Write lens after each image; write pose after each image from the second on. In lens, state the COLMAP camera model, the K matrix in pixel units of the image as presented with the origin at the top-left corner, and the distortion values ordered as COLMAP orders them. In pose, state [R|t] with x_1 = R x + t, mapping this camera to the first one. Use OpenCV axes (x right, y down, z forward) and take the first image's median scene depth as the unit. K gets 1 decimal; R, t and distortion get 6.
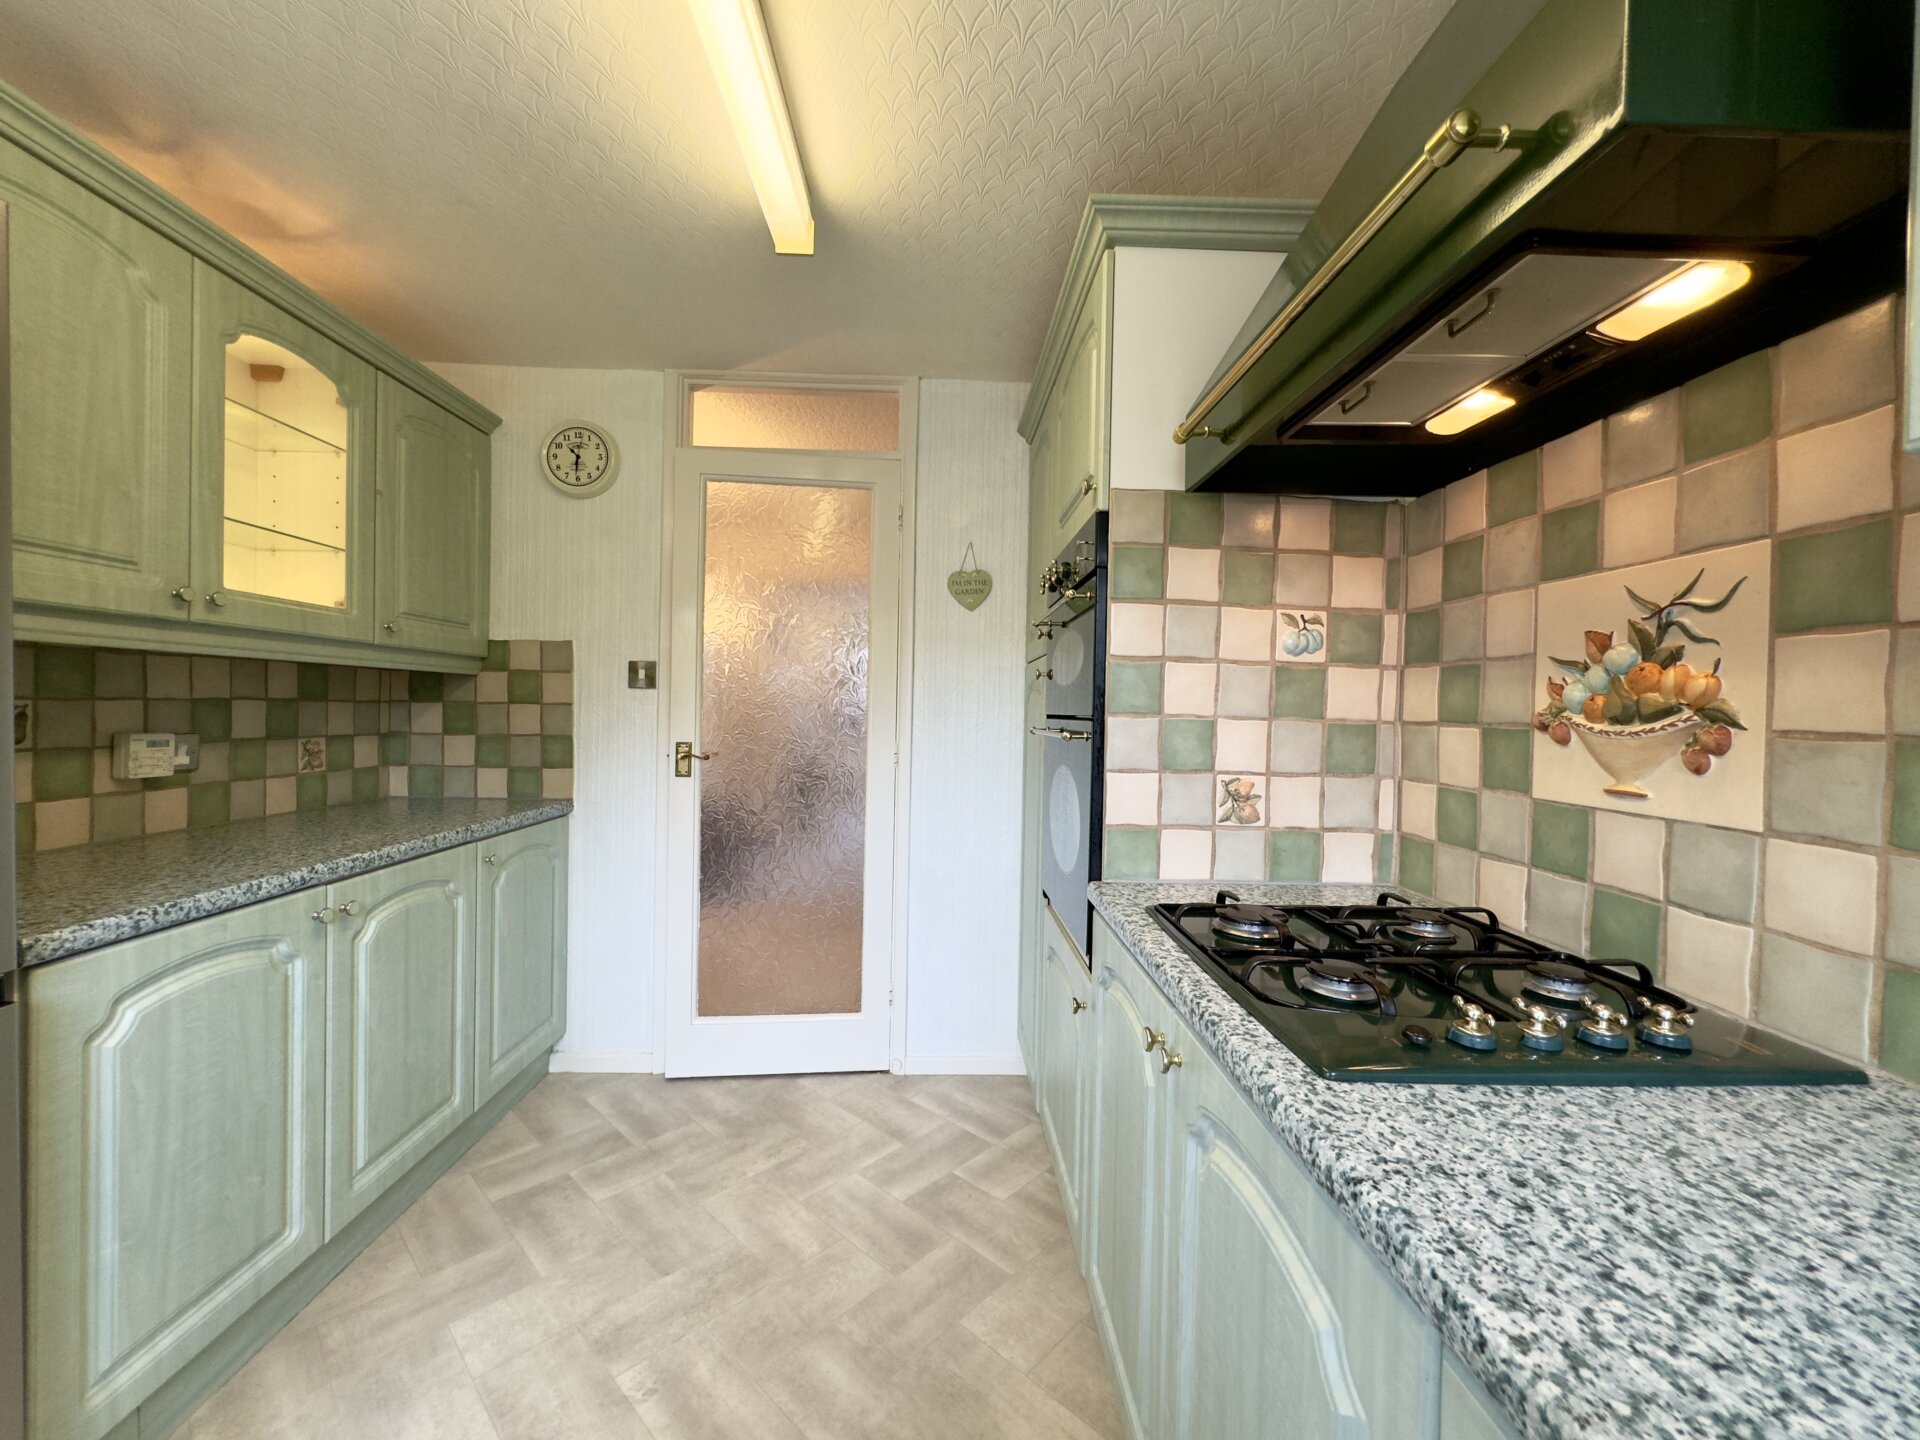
lens RADIAL K [[764.5, 0, 959.6], [0, 764.5, 716.8], [0, 0, 1]] dist [-0.003569, -0.000319]
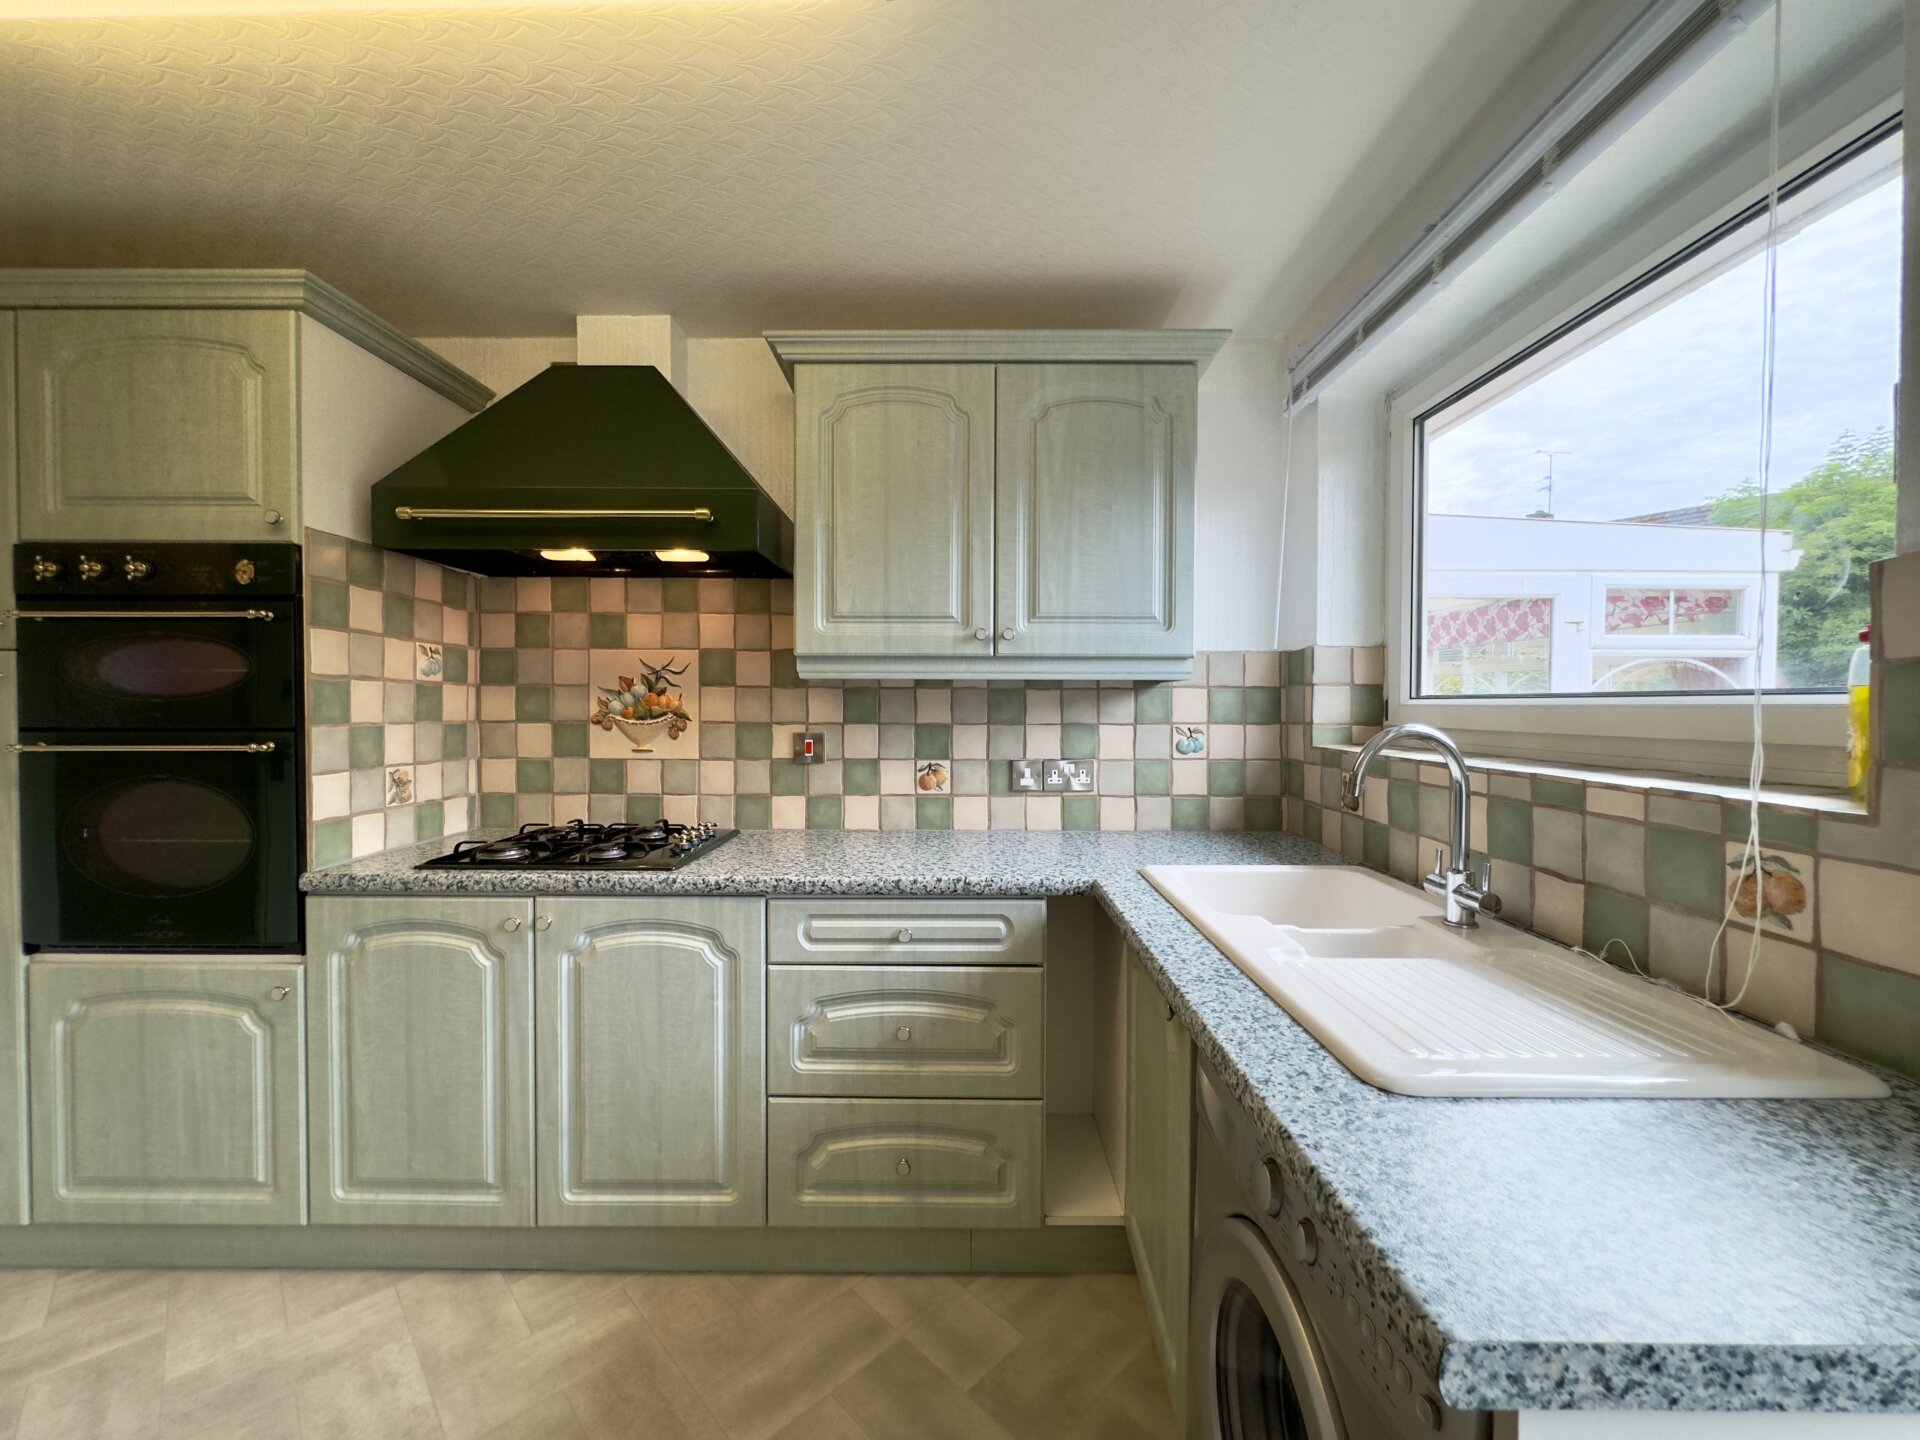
lens RADIAL K [[764.5, 0, 957.5], [0, 764.5, 716.2], [0, 0, 1]] dist [-0.003569, -0.000319]
pose [[0.039312, -0.036402, 0.998564, -0.911776], [0.006920, 0.999322, 0.036157, -0.051620], [-0.999203, 0.005489, 0.039537, -0.013735]]
